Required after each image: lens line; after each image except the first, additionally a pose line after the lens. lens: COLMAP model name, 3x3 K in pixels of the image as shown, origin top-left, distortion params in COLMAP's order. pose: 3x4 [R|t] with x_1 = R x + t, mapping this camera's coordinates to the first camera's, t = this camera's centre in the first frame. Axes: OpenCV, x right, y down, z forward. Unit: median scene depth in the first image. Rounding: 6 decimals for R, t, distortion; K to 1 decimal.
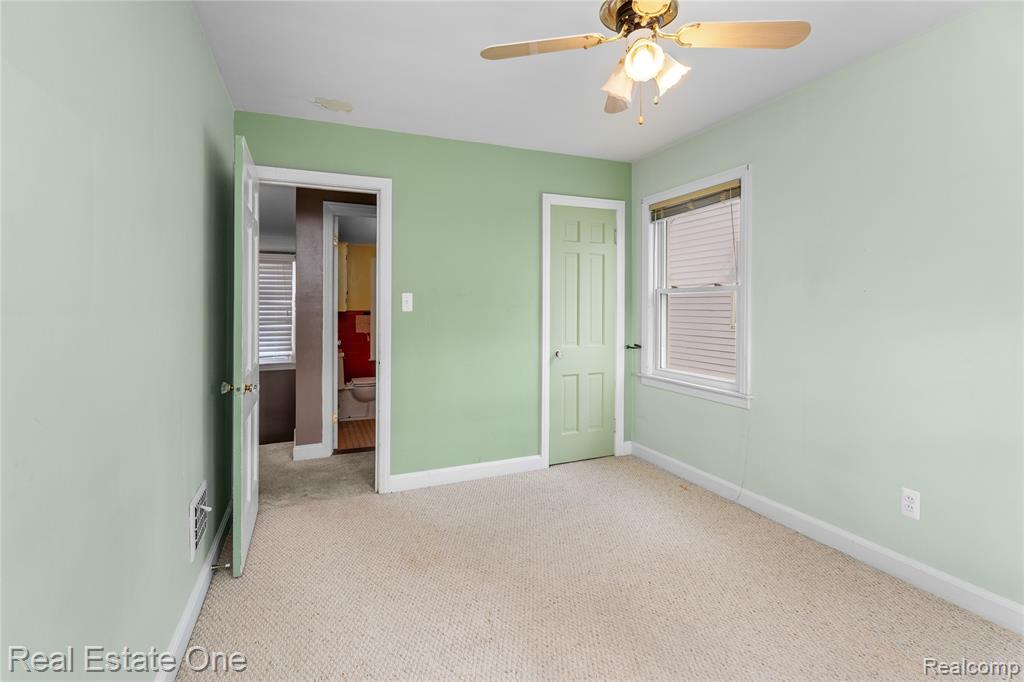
lens RADIAL K [[466.0, 0, 510.2], [0, 466.0, 302.0], [0, 0, 1]] dist [0.000597, 0.000092]
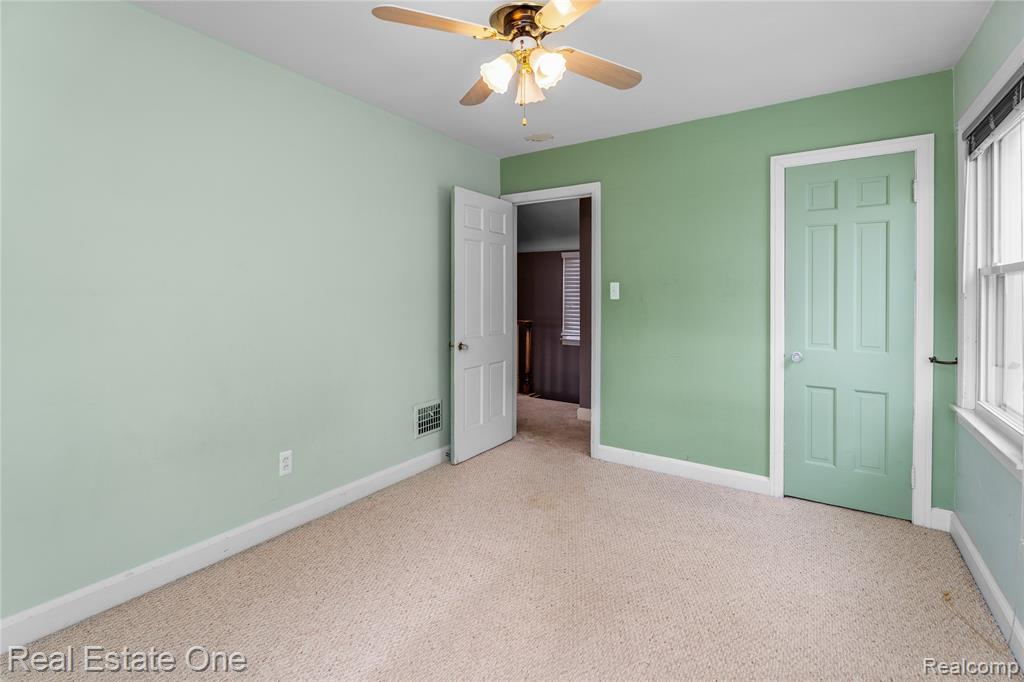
lens RADIAL K [[468.1, 0, 512.0], [0, 468.1, 292.8], [0, 0, 1]] dist [-0.001837, -0.000234]
pose [[0.550078, 0.000093, -0.835114, 0.487960], [-0.002701, 0.999995, -0.001668, 0.006392], [0.835109, 0.003173, 0.550075, 0.167167]]
